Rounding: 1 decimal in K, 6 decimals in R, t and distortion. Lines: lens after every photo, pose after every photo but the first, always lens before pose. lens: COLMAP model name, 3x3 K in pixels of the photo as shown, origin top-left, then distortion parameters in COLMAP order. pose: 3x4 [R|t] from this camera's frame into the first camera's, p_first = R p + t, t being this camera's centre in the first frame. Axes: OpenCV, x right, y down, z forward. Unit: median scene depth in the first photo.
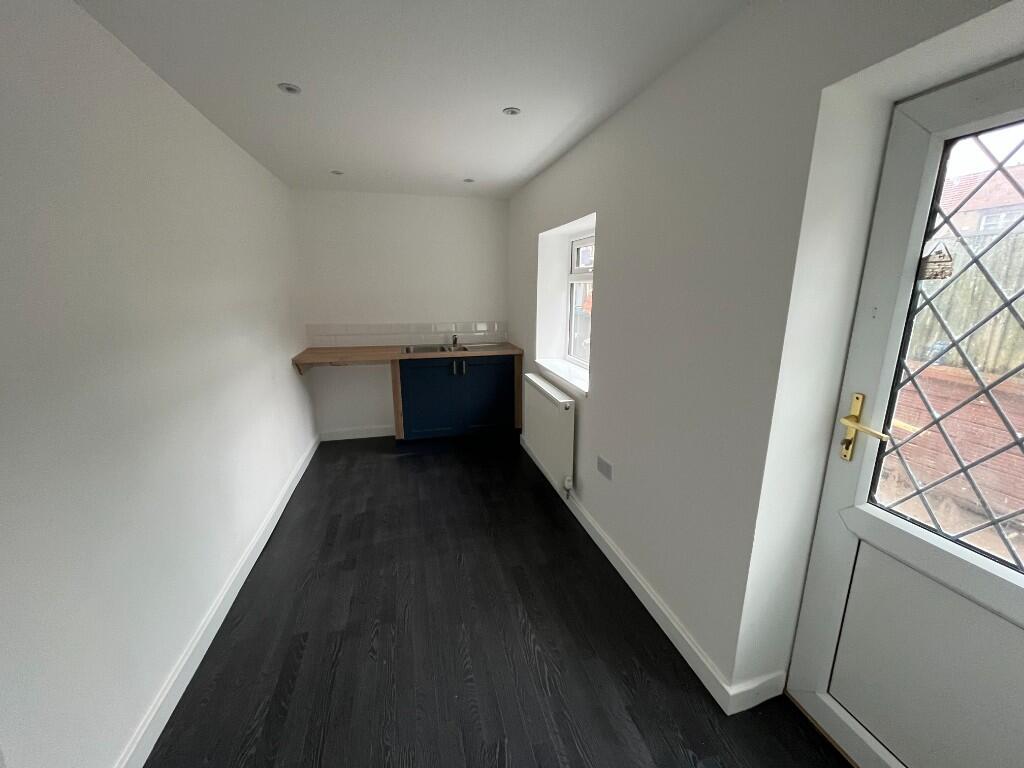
lens RADIAL K [[412.2, 0, 521.5], [0, 412.2, 384.9], [0, 0, 1]] dist [0.000327, 0.000397]
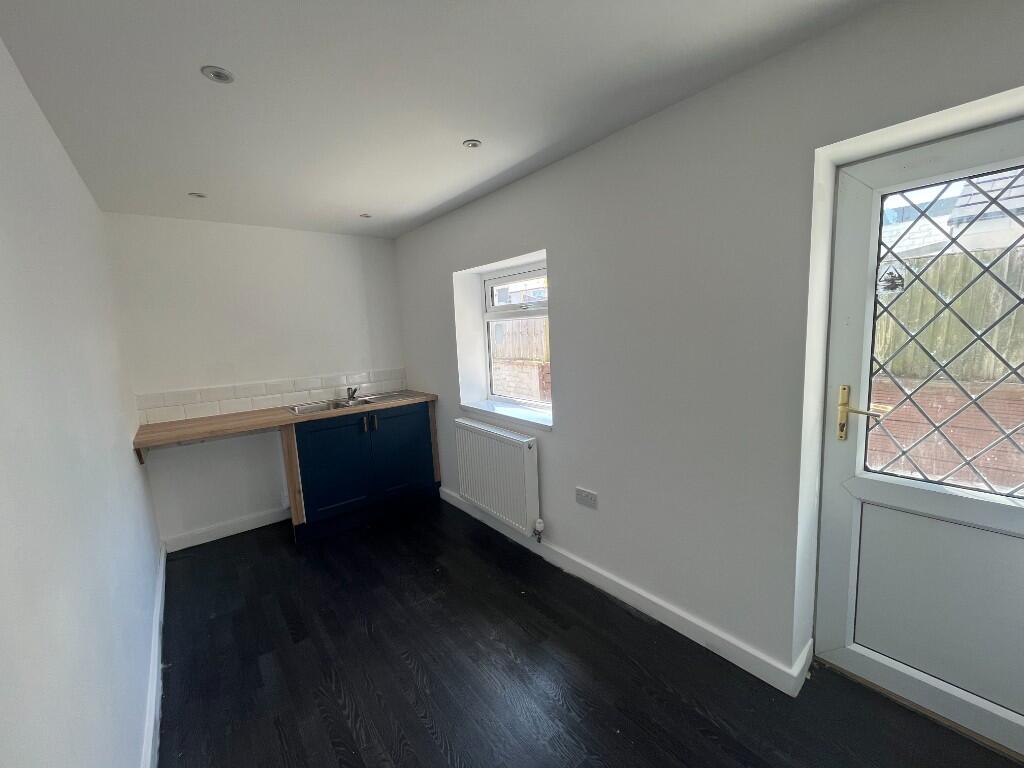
lens RADIAL K [[414.8, 0, 513.6], [0, 414.8, 389.1], [0, 0, 1]] dist [0.002690, -0.000730]
pose [[0.911337, -0.106720, 0.397588, -0.323634], [0.145649, 0.986931, -0.068942, -0.013928], [-0.385034, 0.120737, 0.914971, 0.122096]]
